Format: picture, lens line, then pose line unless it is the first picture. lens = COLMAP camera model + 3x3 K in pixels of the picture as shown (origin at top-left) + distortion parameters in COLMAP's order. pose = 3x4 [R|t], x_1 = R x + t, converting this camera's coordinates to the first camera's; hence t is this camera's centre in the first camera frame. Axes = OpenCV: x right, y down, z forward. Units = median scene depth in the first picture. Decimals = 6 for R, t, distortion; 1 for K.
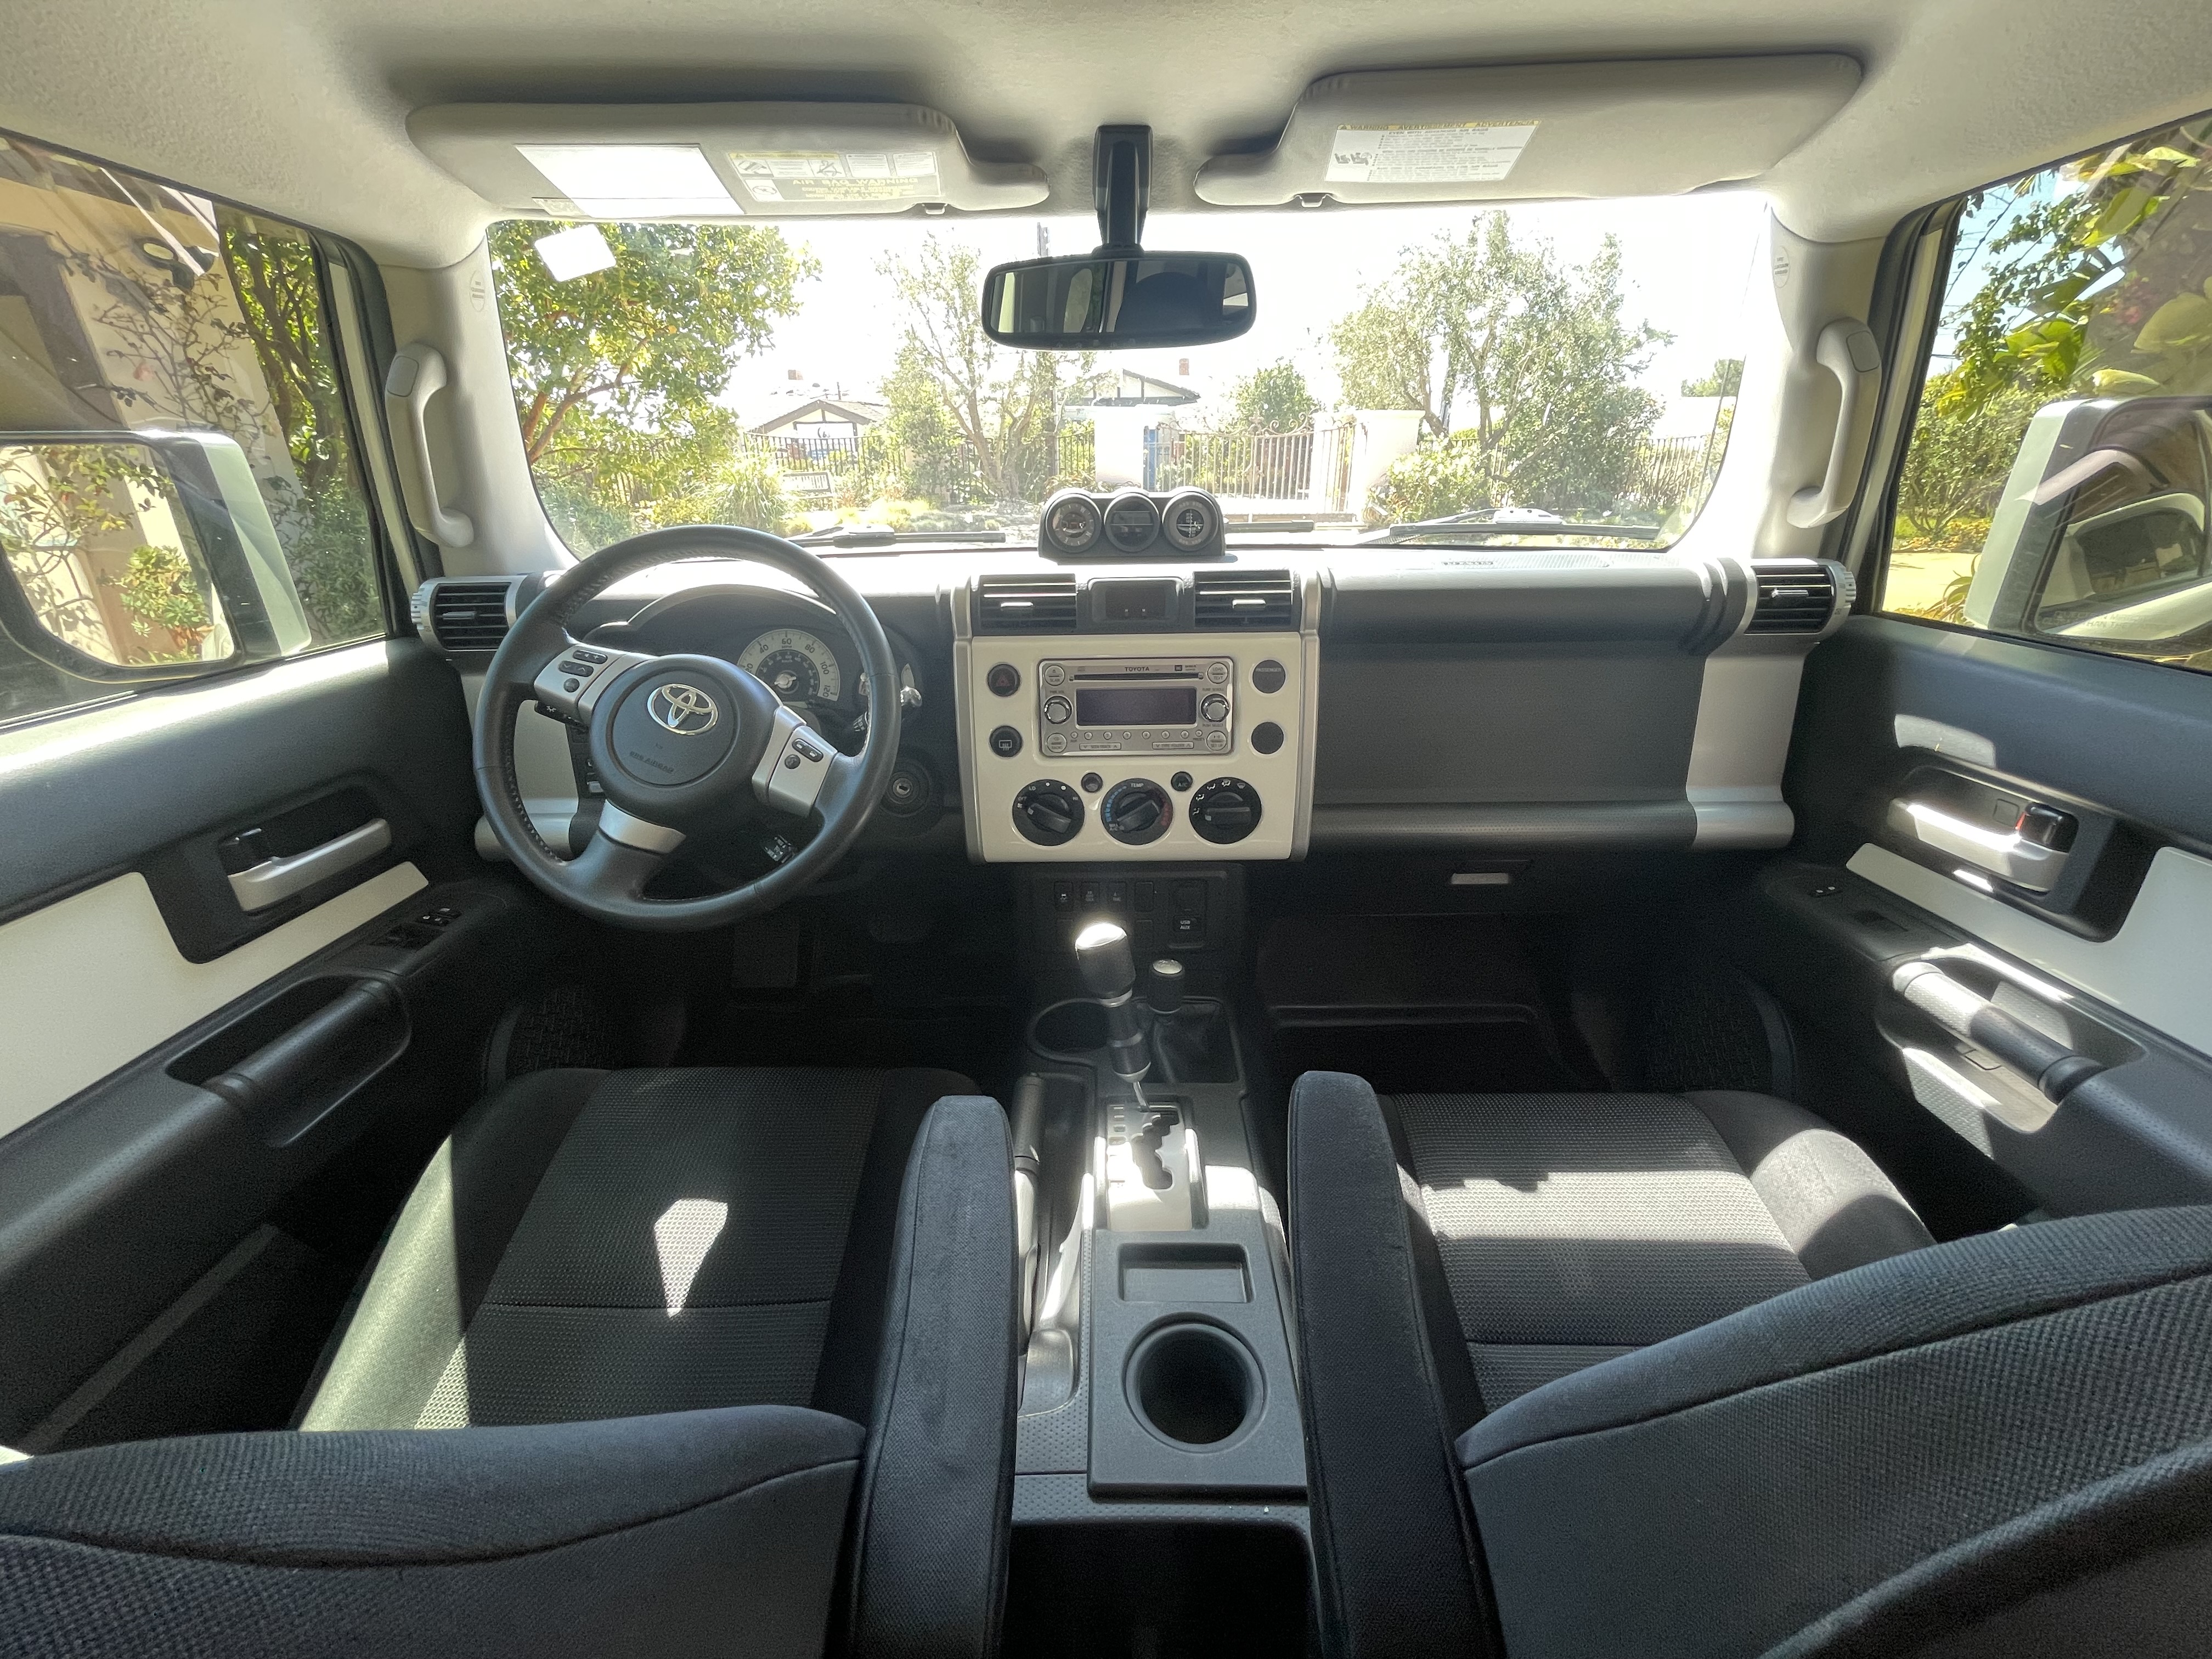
lens RADIAL K [[901.4, 0, 1099.0], [0, 901.4, 833.0], [0, 0, 1]] dist [0.004615, -0.000382]
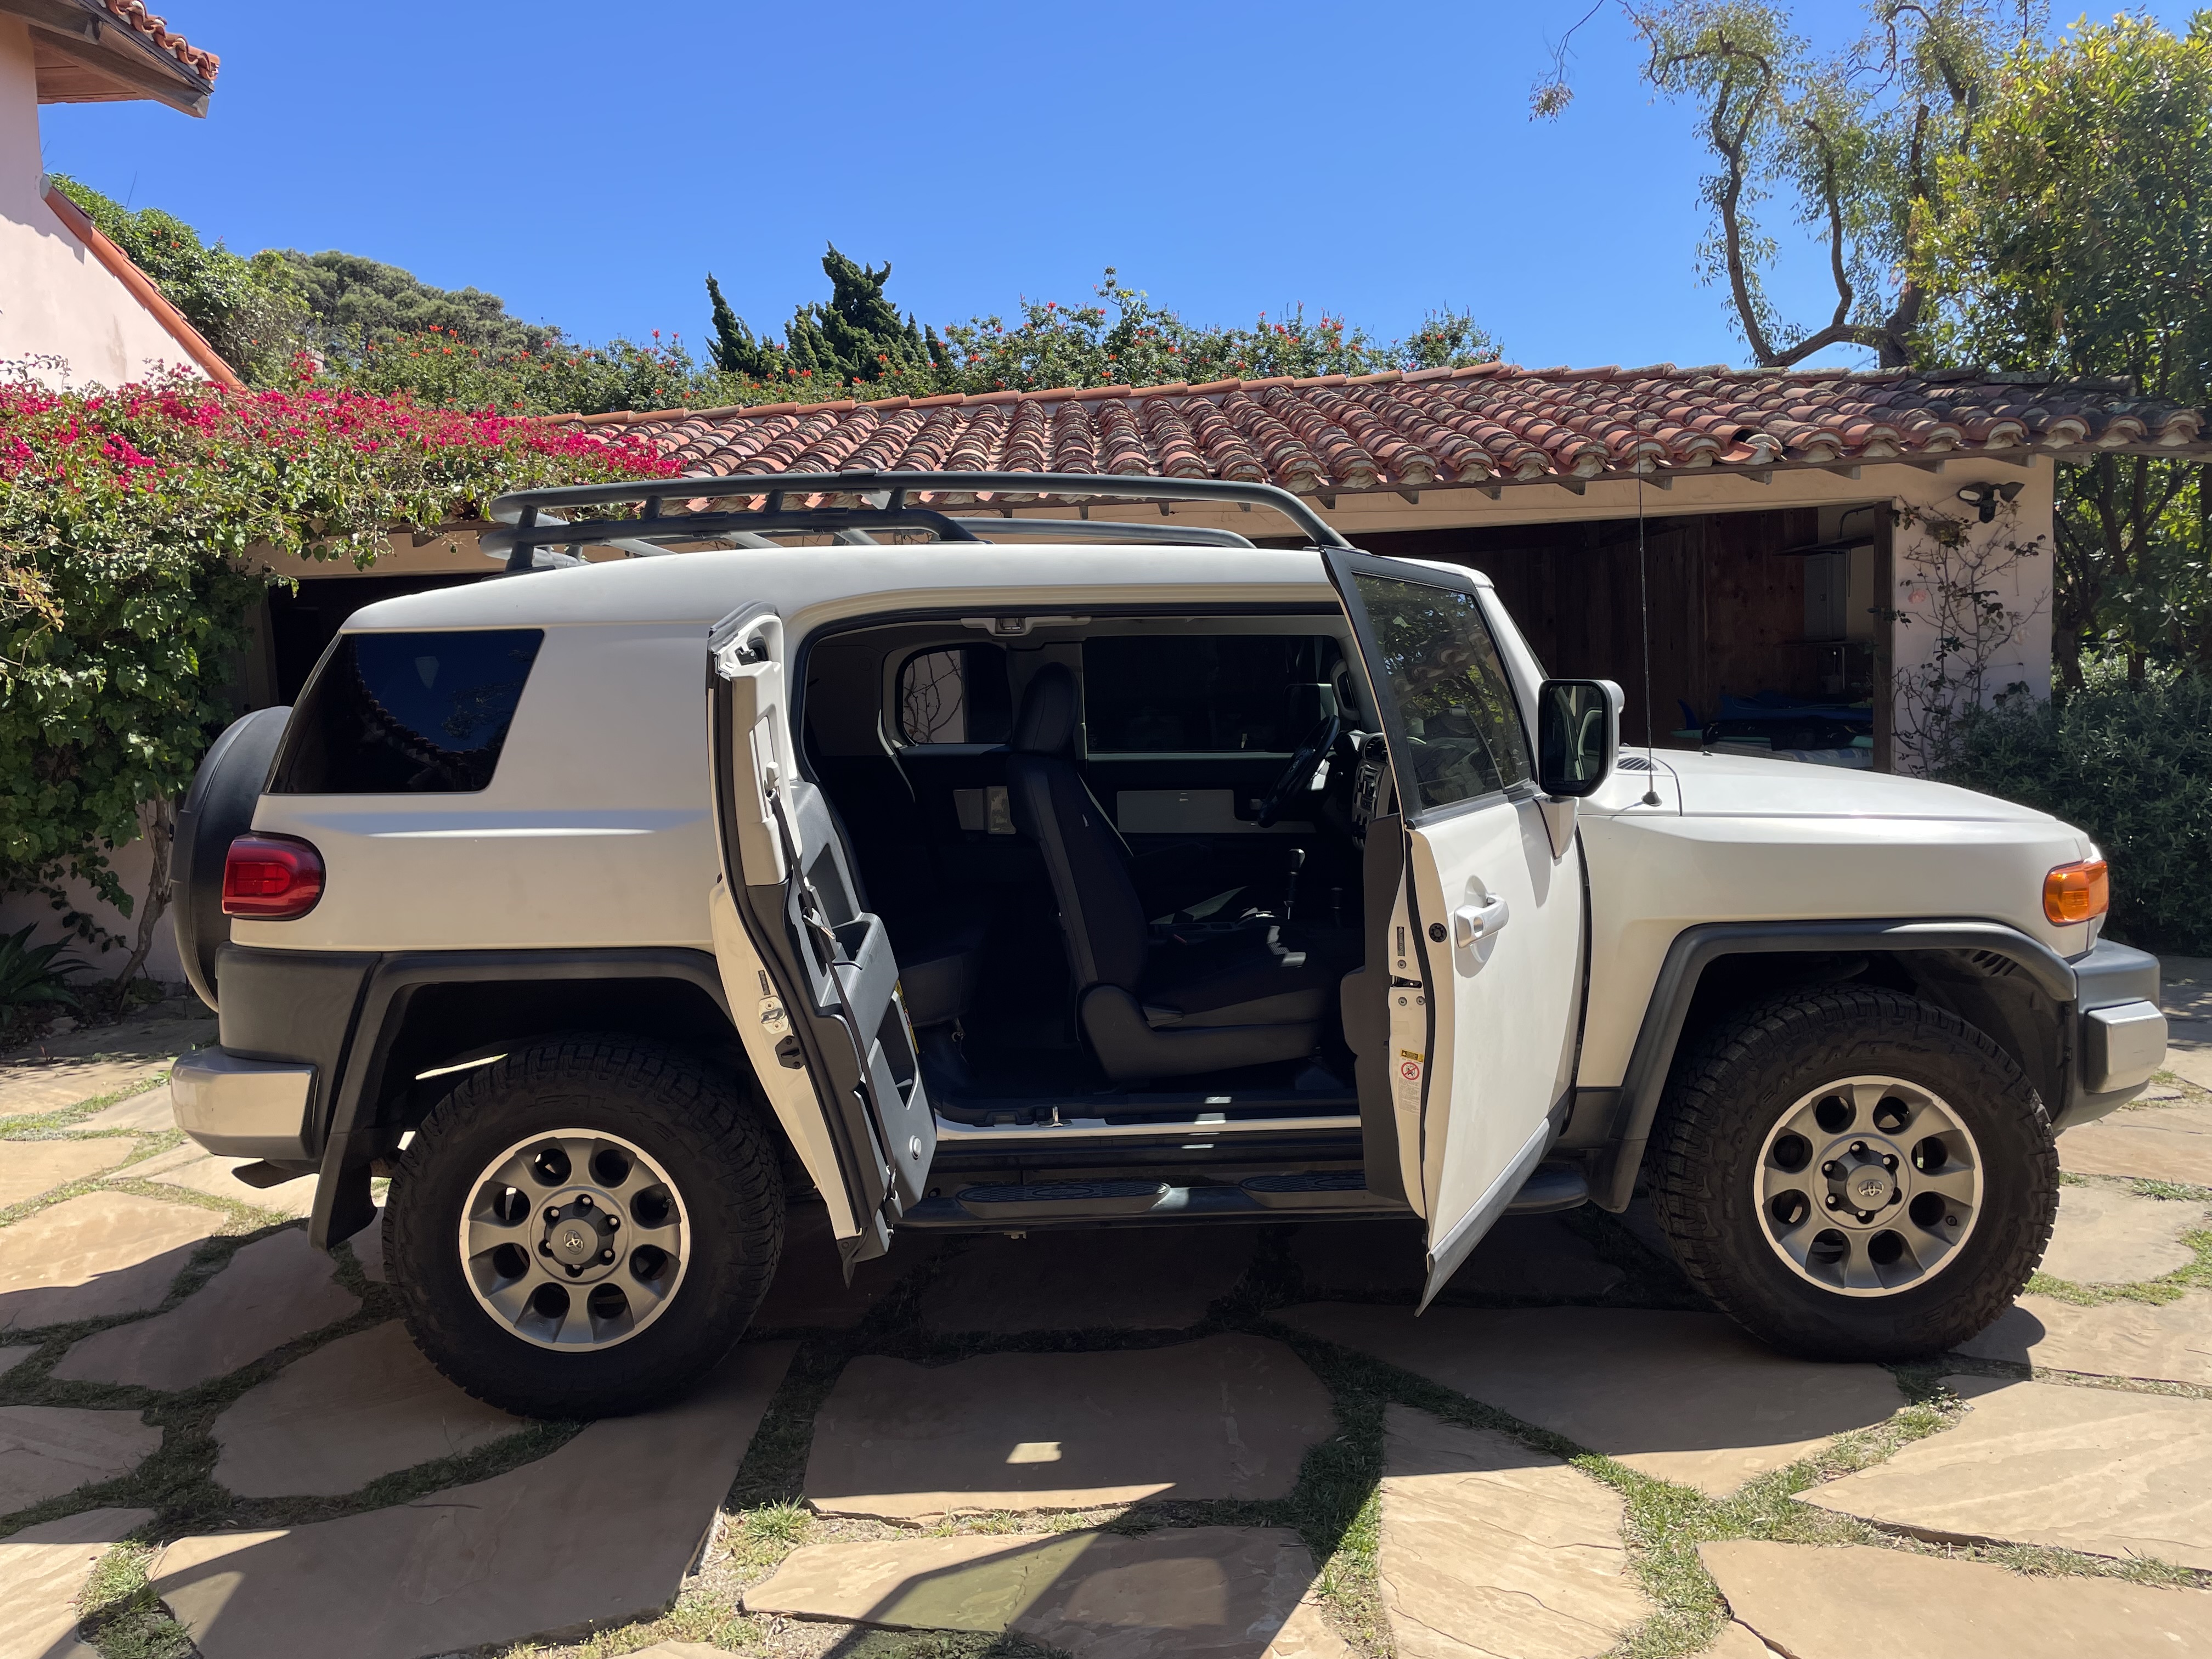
lens RADIAL K [[1693.0, 0, 1116.8], [0, 1693.0, 823.8], [0, 0, 1]] dist [0.093147, -0.118102]
pose [[0.033654, 0.092826, -0.995113, 4.437369], [-0.369244, 0.926387, 0.073928, -0.123154], [0.928723, 0.364951, 0.065452, 0.103096]]
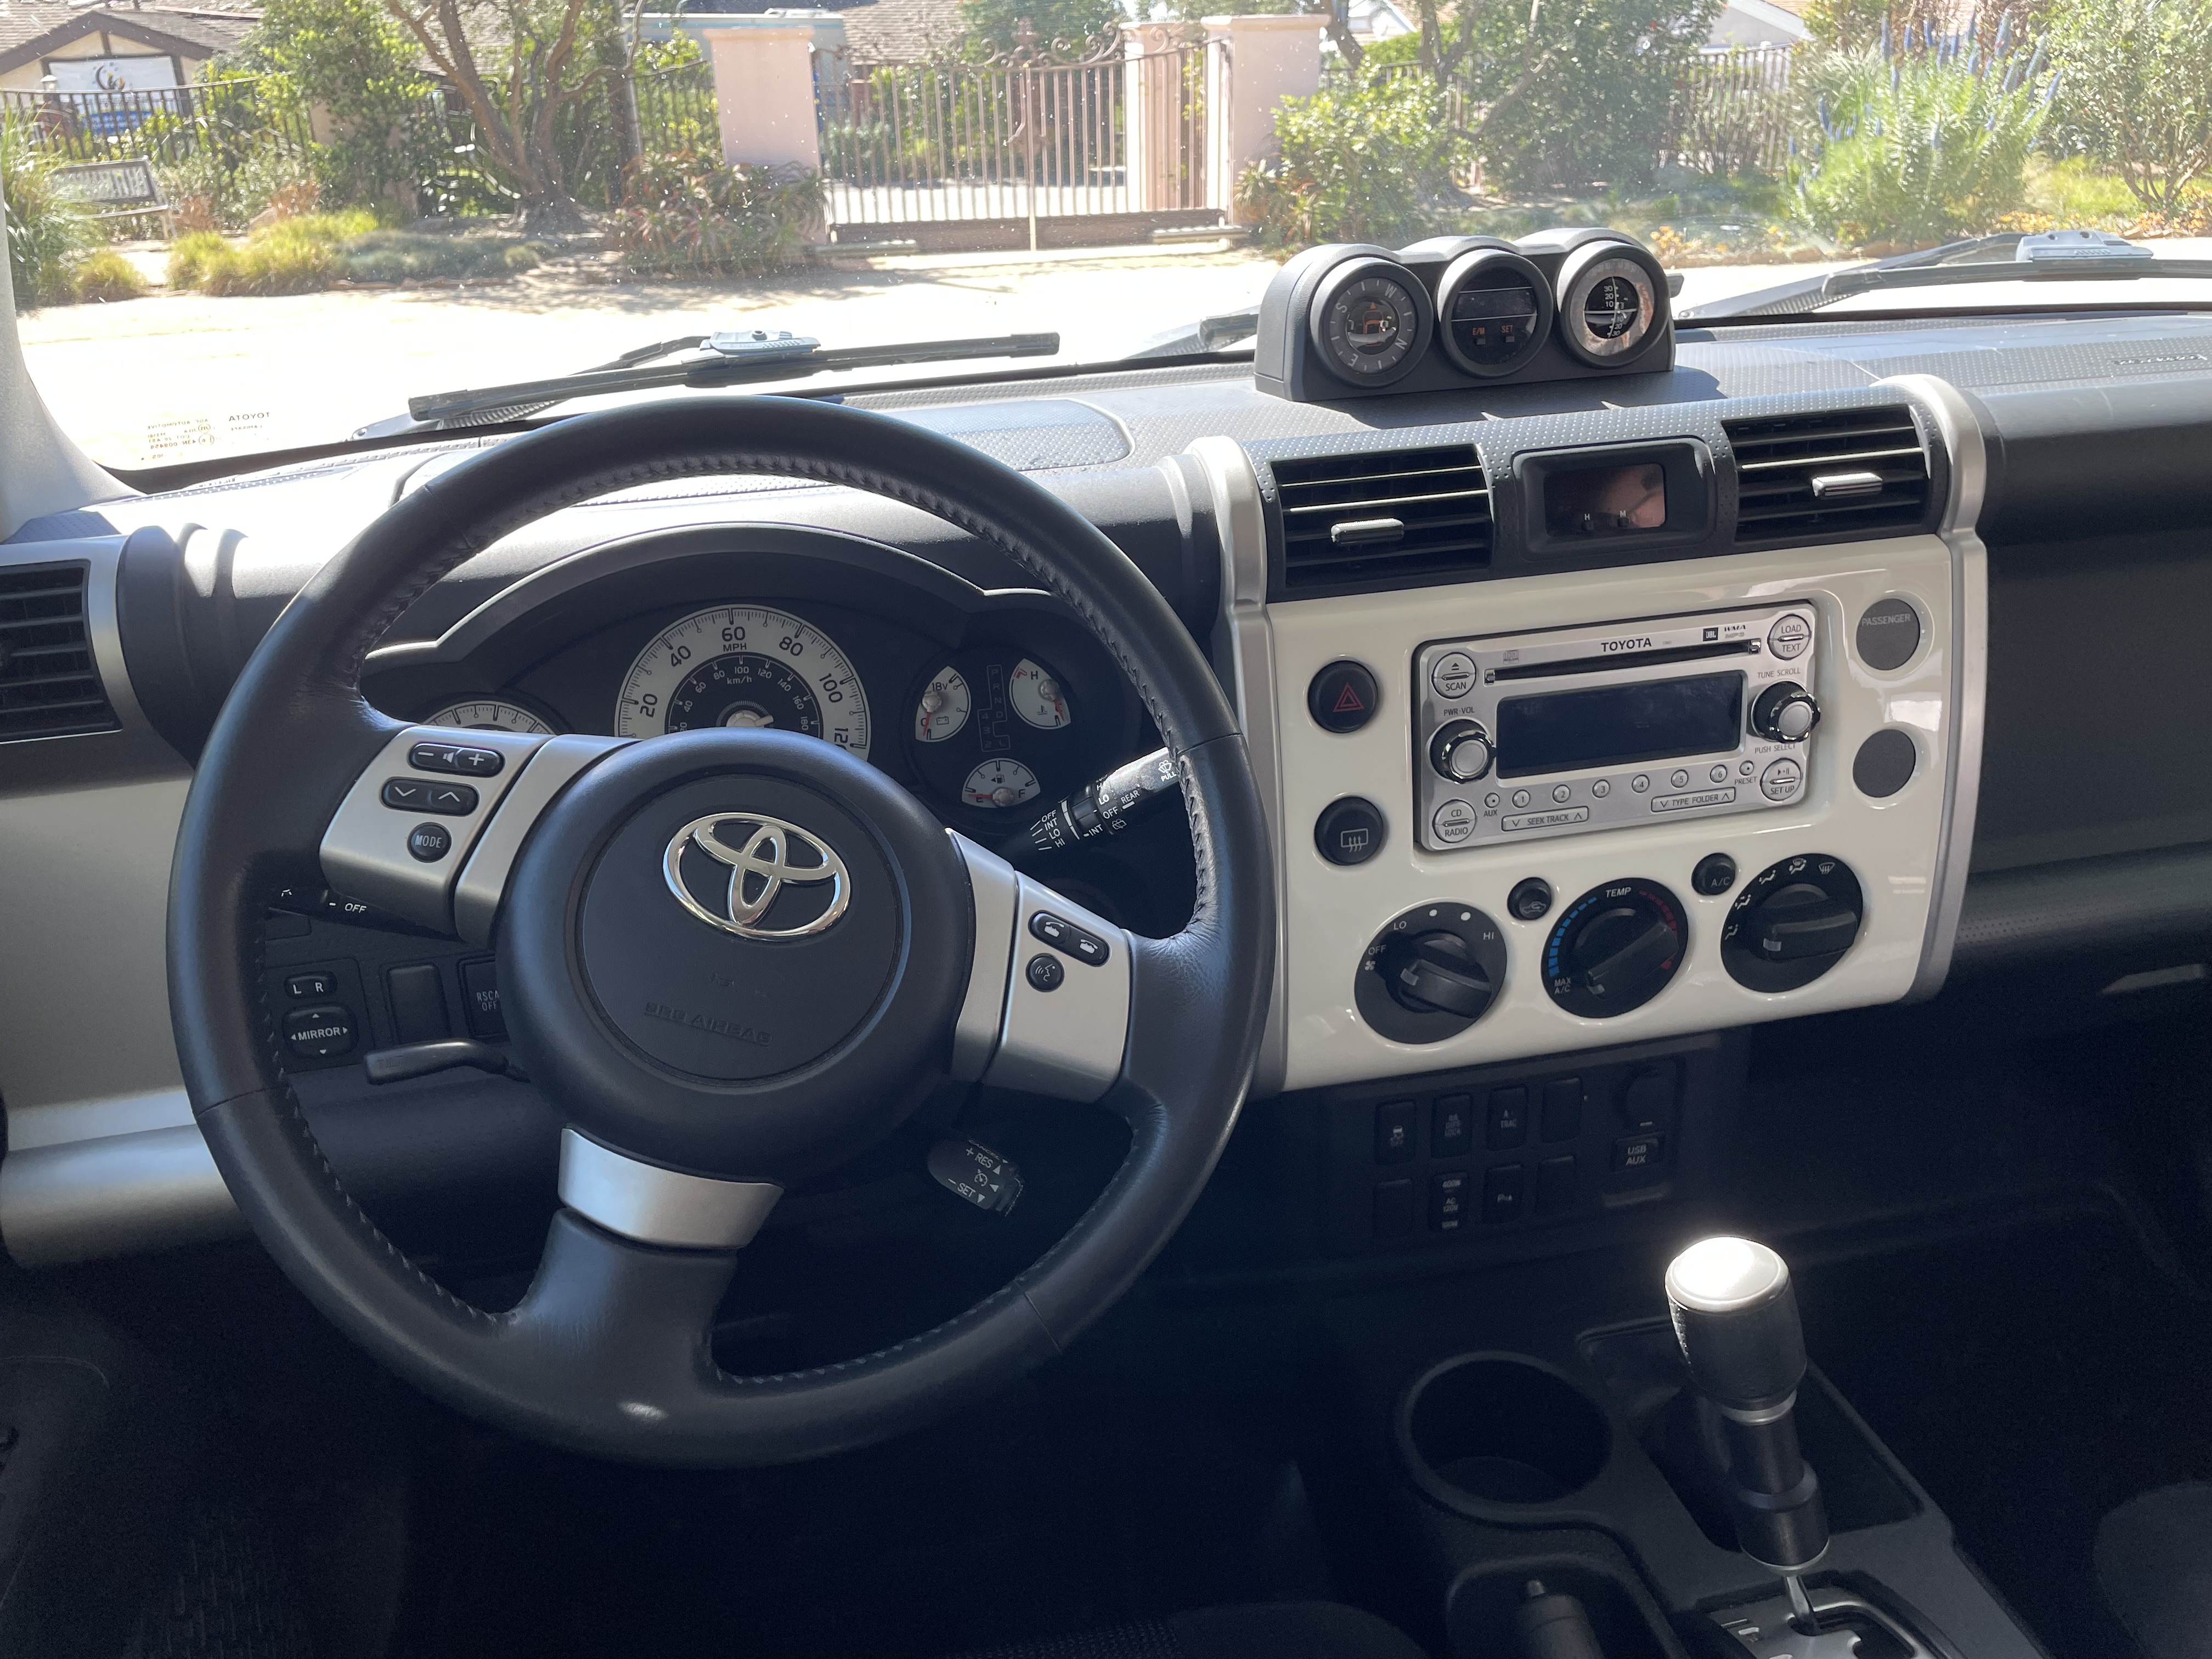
lens RADIAL K [[1695.5, 0, 1116.8], [0, 1695.5, 824.5], [0, 0, 1]] dist [0.091801, -0.115129]
pose [[0.974603, -0.108507, 0.195895, -0.374556], [0.108420, 0.994042, 0.011203, -0.125039], [-0.195944, 0.010321, 0.980561, 0.199660]]
